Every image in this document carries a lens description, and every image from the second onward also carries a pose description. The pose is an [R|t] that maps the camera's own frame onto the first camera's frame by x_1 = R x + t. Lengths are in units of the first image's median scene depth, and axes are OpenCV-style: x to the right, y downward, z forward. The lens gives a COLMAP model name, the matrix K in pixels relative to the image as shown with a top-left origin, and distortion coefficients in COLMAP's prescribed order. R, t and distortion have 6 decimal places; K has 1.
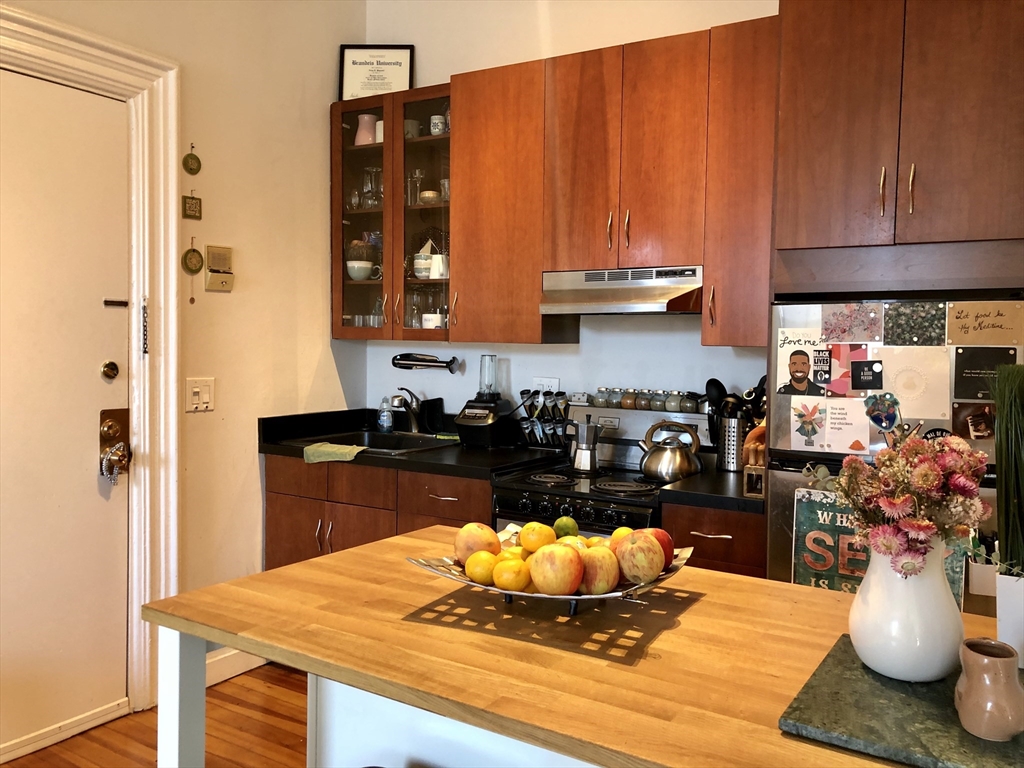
lens RADIAL K [[846.2, 0, 519.0], [0, 846.2, 373.4], [0, 0, 1]] dist [0.034435, -0.020328]
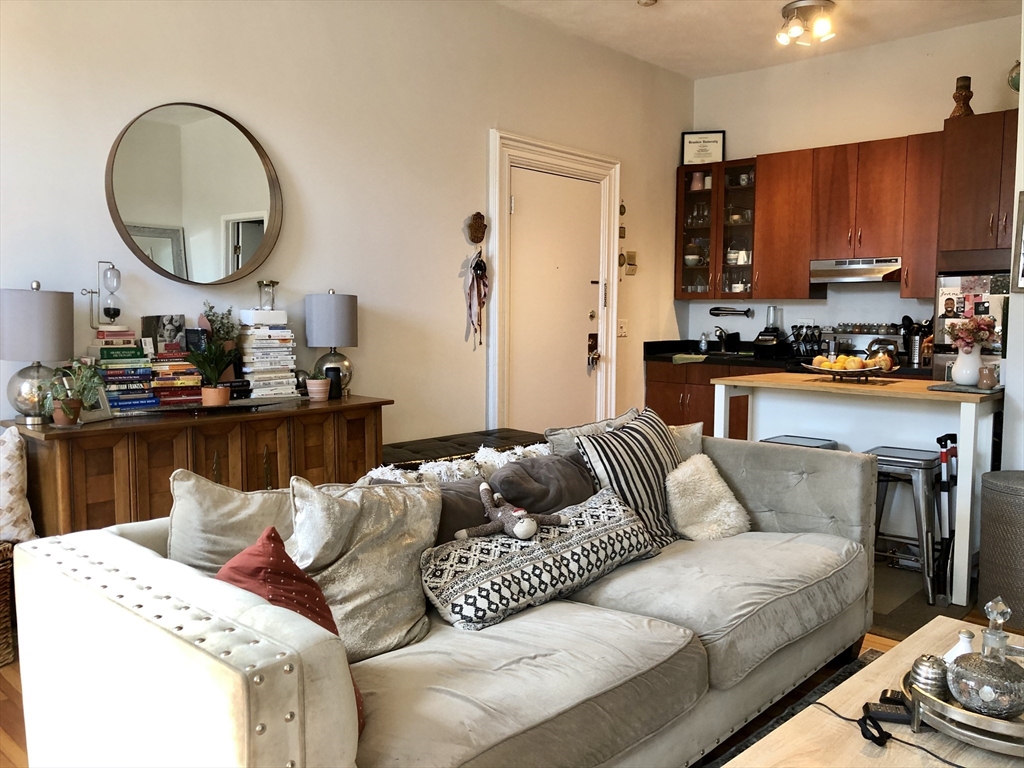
lens RADIAL K [[846.2, 0, 529.5], [0, 846.2, 376.4], [0, 0, 1]] dist [0.034435, -0.020328]
pose [[0.983469, 0.003841, -0.181035, -0.262630], [0.002947, 0.999303, 0.037210, 0.070503], [0.181052, -0.037128, 0.982773, -1.063936]]
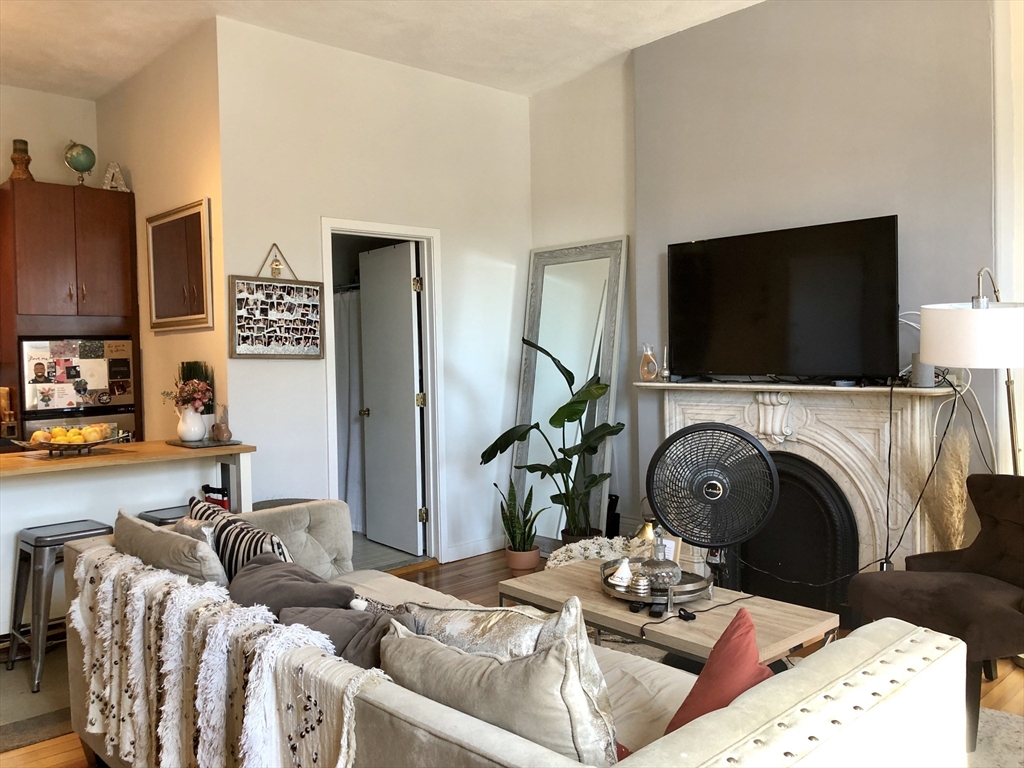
lens RADIAL K [[846.2, 0, 508.8], [0, 846.2, 377.5], [0, 0, 1]] dist [0.034435, -0.020328]
pose [[0.264525, -0.048071, 0.963180, -1.120246], [0.061595, 0.997560, 0.032871, 0.009753], [-0.962410, 0.050632, 0.266841, -0.554829]]
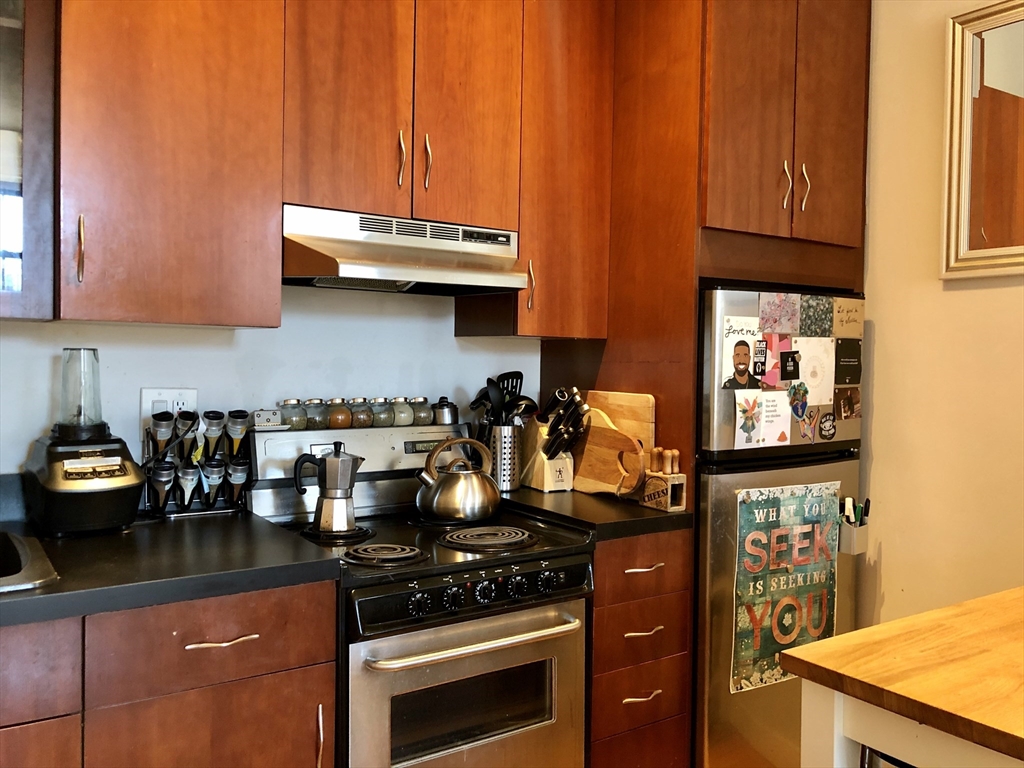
lens RADIAL K [[846.2, 0, 512.2], [0, 846.2, 377.9], [0, 0, 1]] dist [0.034435, -0.020328]
pose [[0.398298, -0.031327, 0.916721, -0.482973], [0.026354, 0.999395, 0.022702, -0.011158], [-0.916877, 0.015117, 0.398883, 0.677984]]
